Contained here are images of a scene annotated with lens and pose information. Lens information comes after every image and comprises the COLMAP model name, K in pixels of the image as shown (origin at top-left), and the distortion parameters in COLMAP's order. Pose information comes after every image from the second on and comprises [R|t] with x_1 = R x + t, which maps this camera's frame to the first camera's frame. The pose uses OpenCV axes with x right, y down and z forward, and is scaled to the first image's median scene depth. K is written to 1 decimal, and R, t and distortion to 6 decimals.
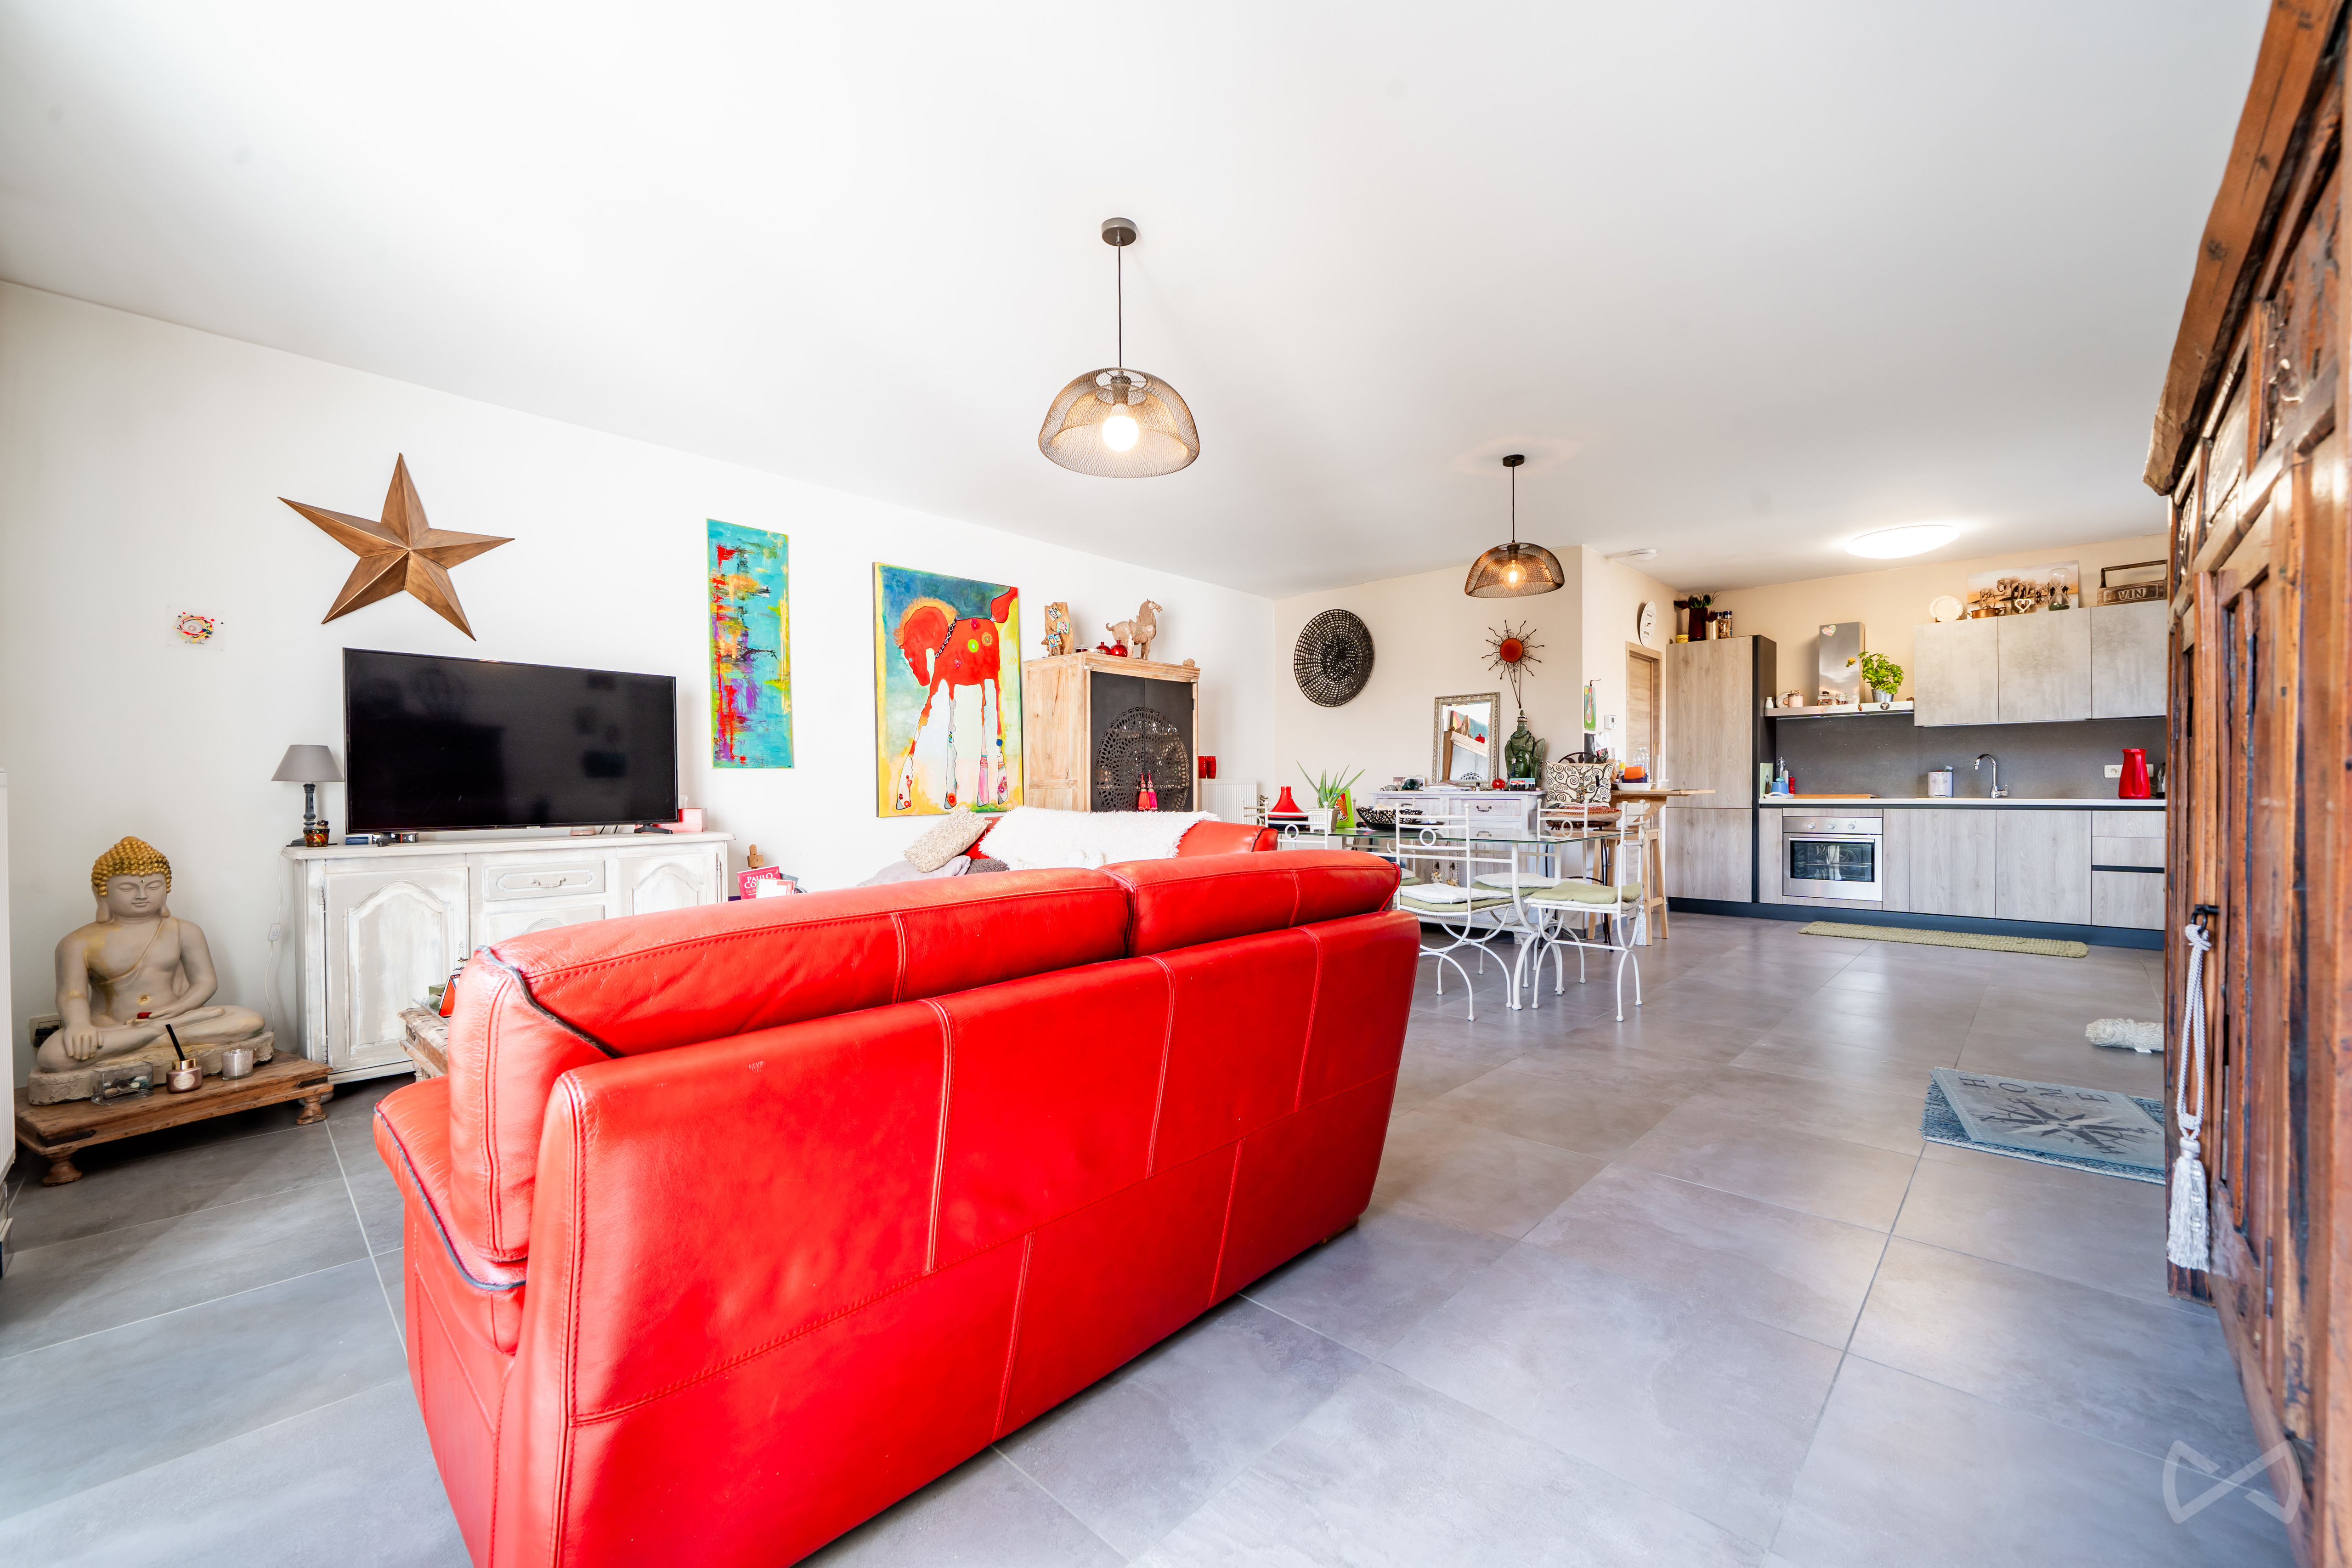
lens RADIAL K [[925.6, 0, 1161.5], [0, 925.6, 800.1], [0, 0, 1]] dist [-0.003864, -0.000494]
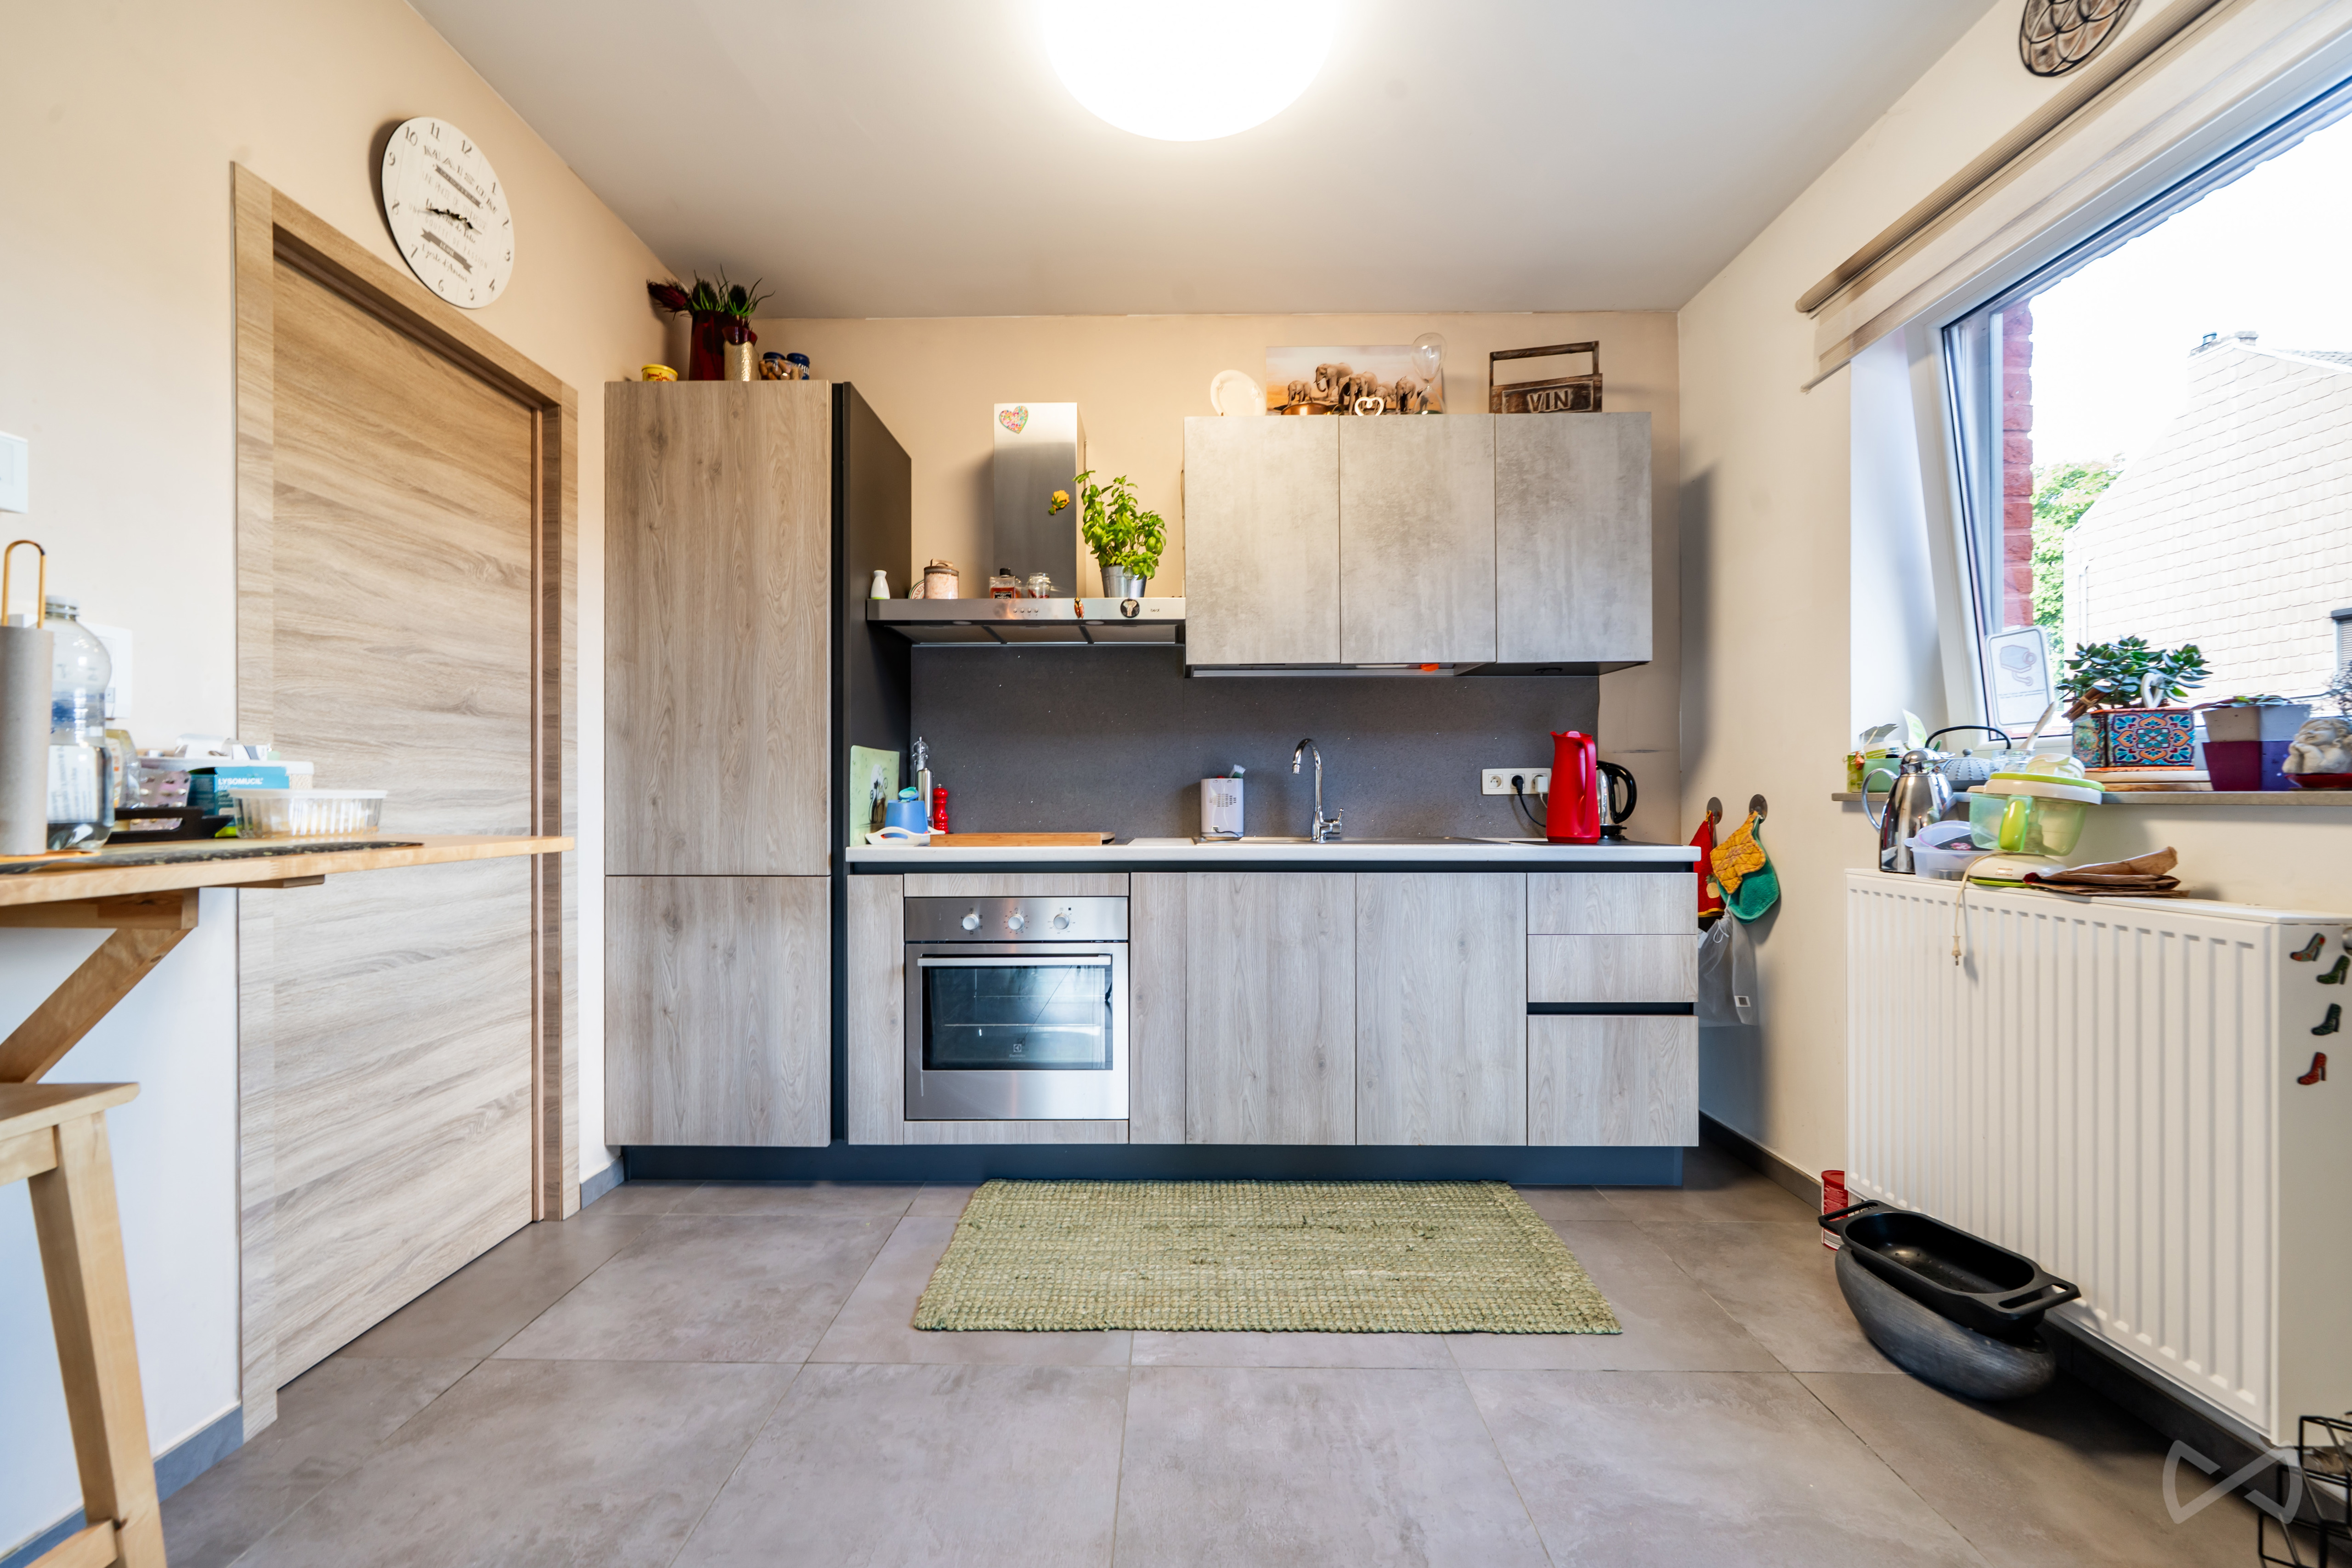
lens RADIAL K [[925.6, 0, 1170.1], [0, 925.6, 794.0], [0, 0, 1]] dist [-0.003864, -0.000494]
pose [[0.721298, 0.005691, 0.692601, 0.502130], [0.004469, 0.999907, -0.012870, -0.017135], [-0.692610, 0.012378, 0.721206, 0.676274]]
